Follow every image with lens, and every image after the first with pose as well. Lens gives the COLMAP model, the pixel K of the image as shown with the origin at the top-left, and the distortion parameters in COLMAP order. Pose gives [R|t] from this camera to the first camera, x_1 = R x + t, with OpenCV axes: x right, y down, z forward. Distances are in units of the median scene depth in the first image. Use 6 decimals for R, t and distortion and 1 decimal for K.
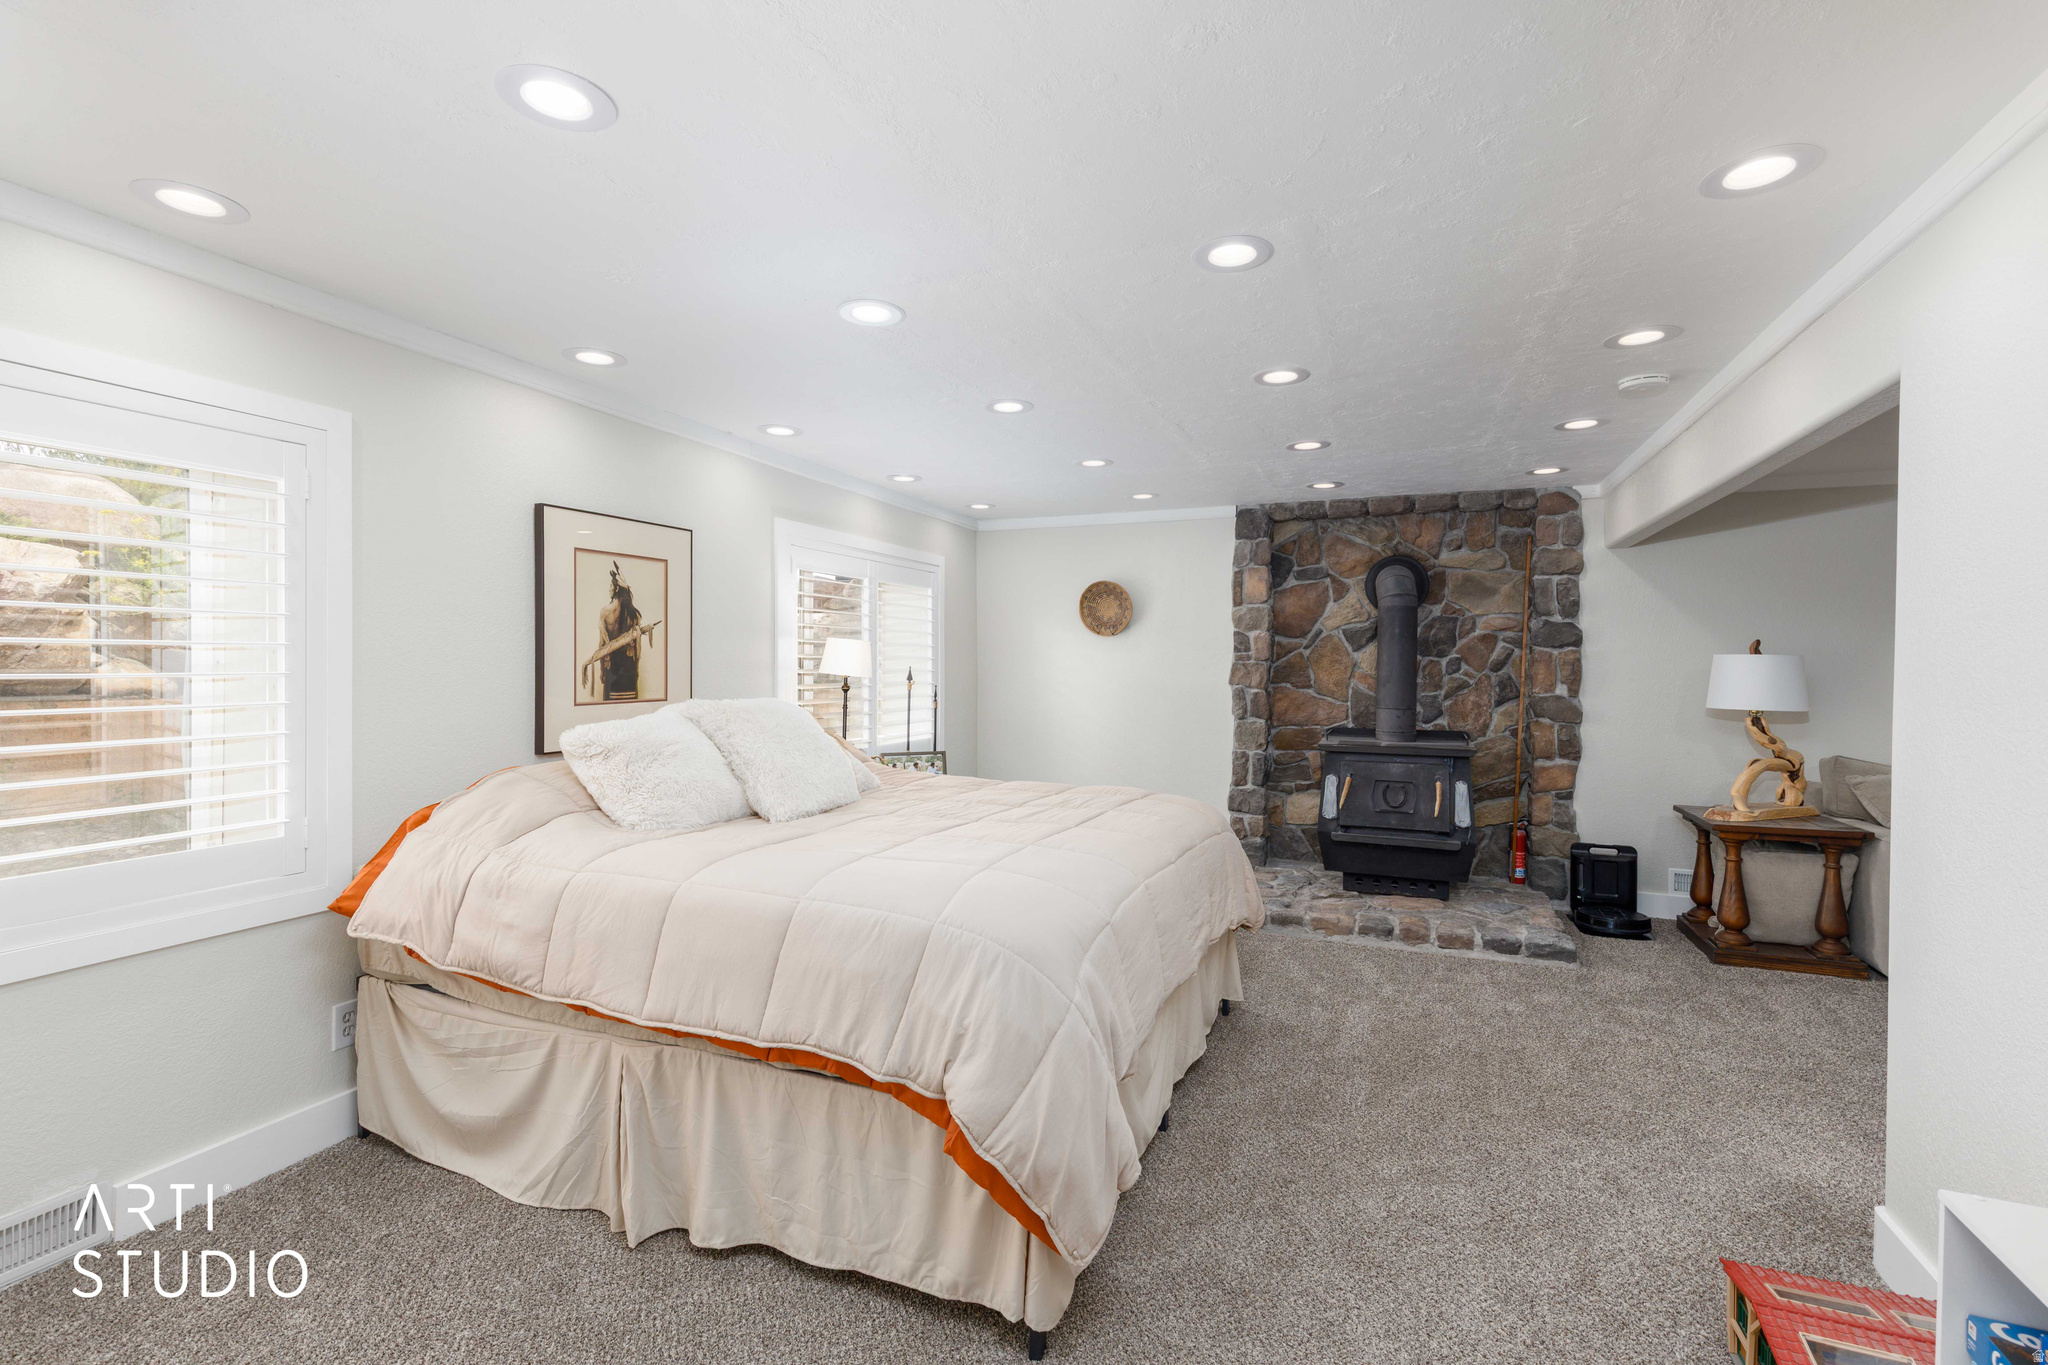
lens RADIAL K [[930.3, 0, 1018.1], [0, 930.3, 665.9], [0, 0, 1]] dist [0.000265, -0.000041]
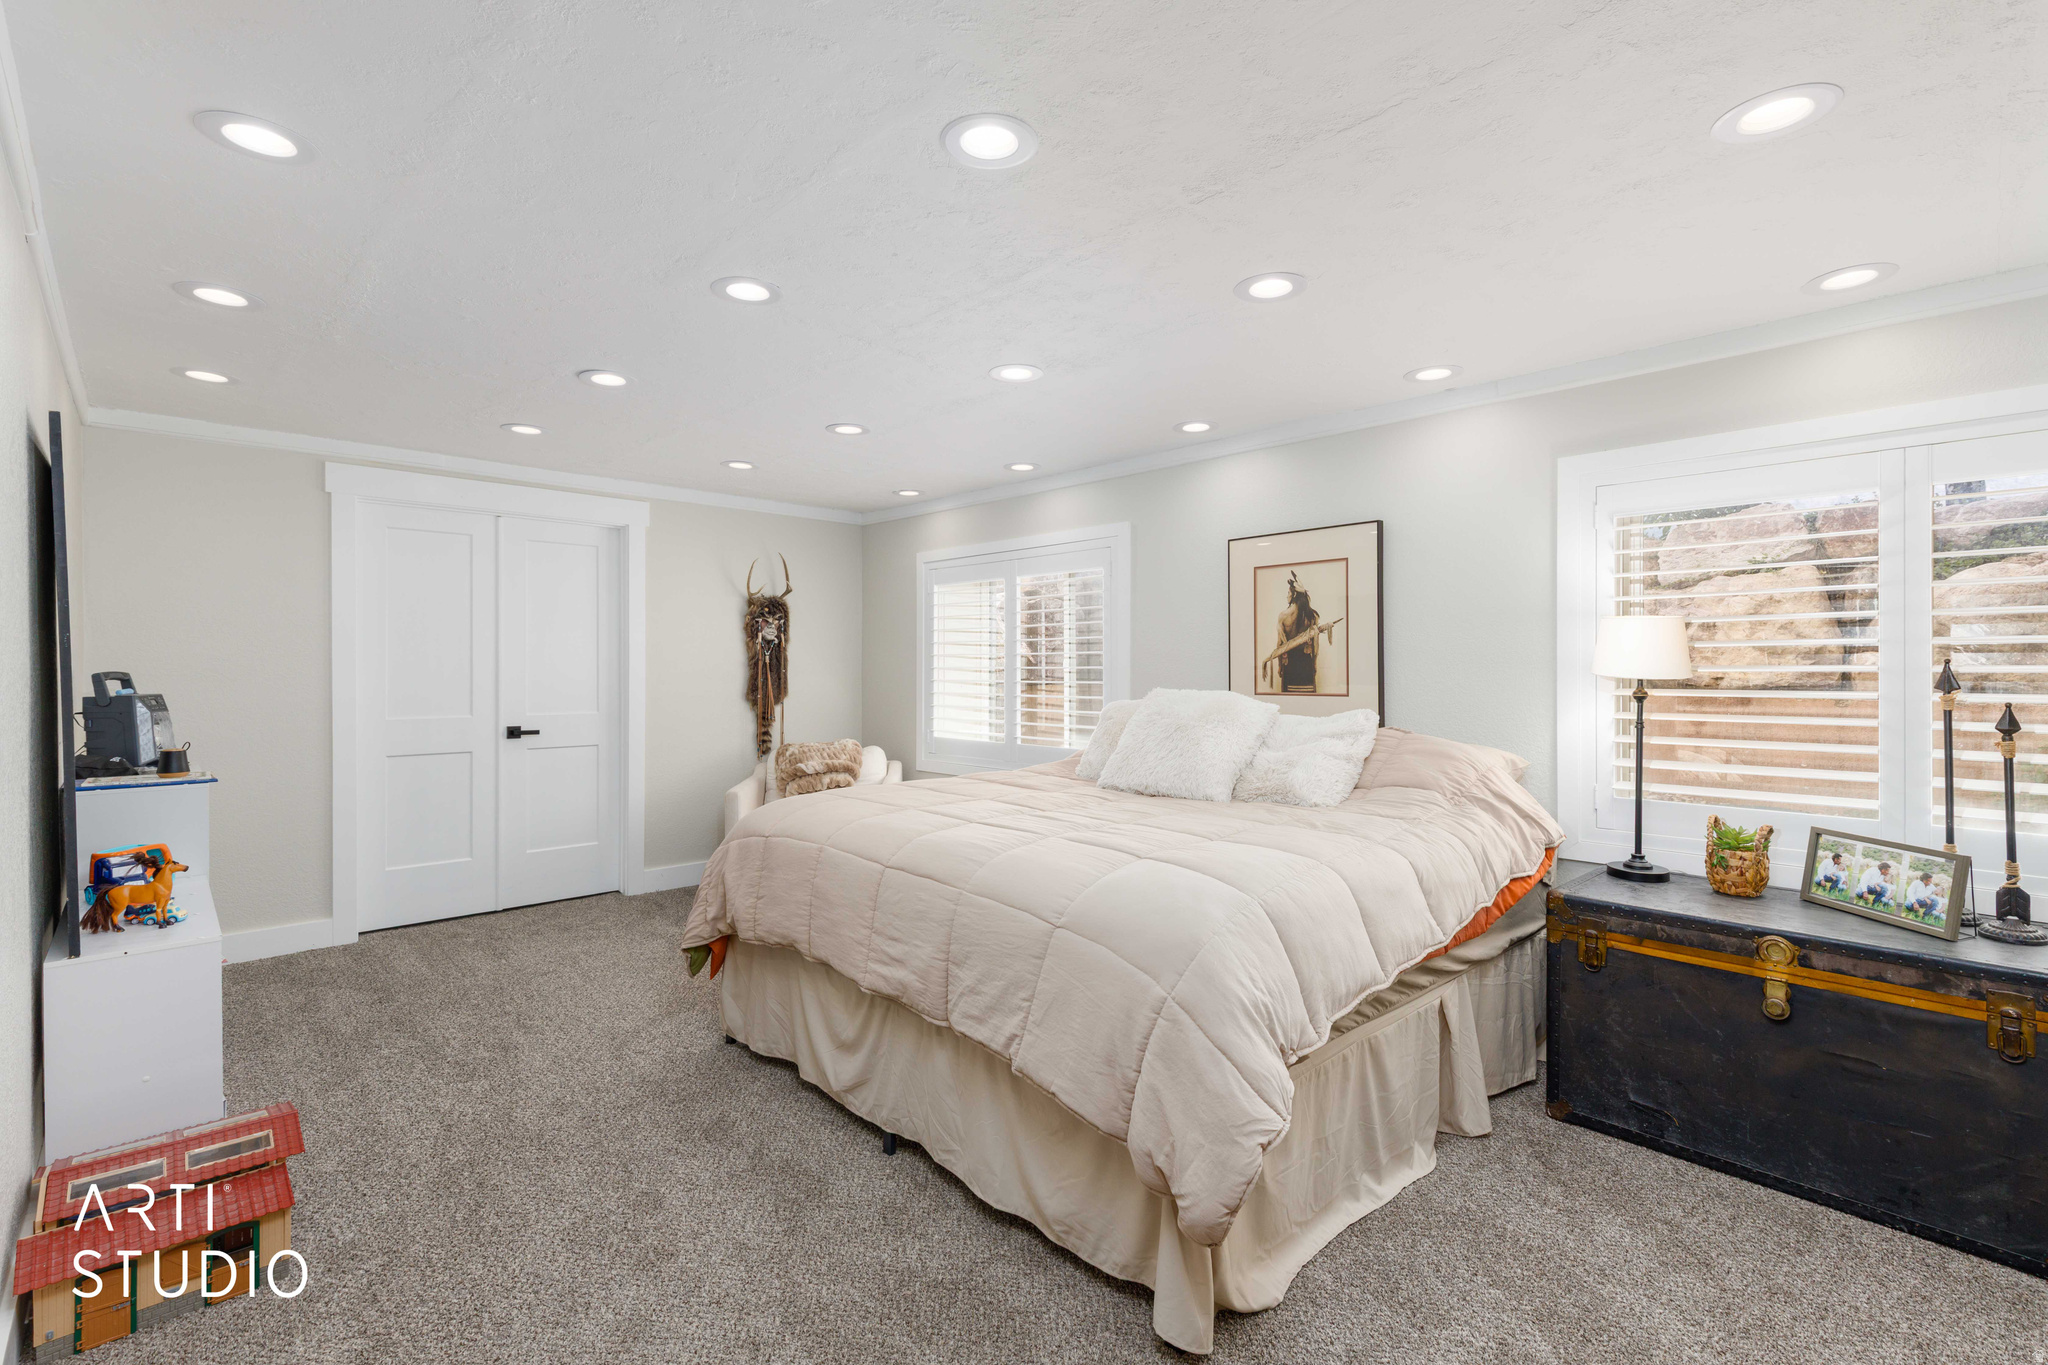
lens RADIAL K [[930.3, 0, 1018.1], [0, 930.3, 665.9], [0, 0, 1]] dist [0.000265, -0.000041]
pose [[-0.420789, -0.014360, -0.907045, 0.736942], [-0.011925, 0.999876, -0.010298, 0.020000], [0.907080, 0.006483, -0.420908, 1.166672]]
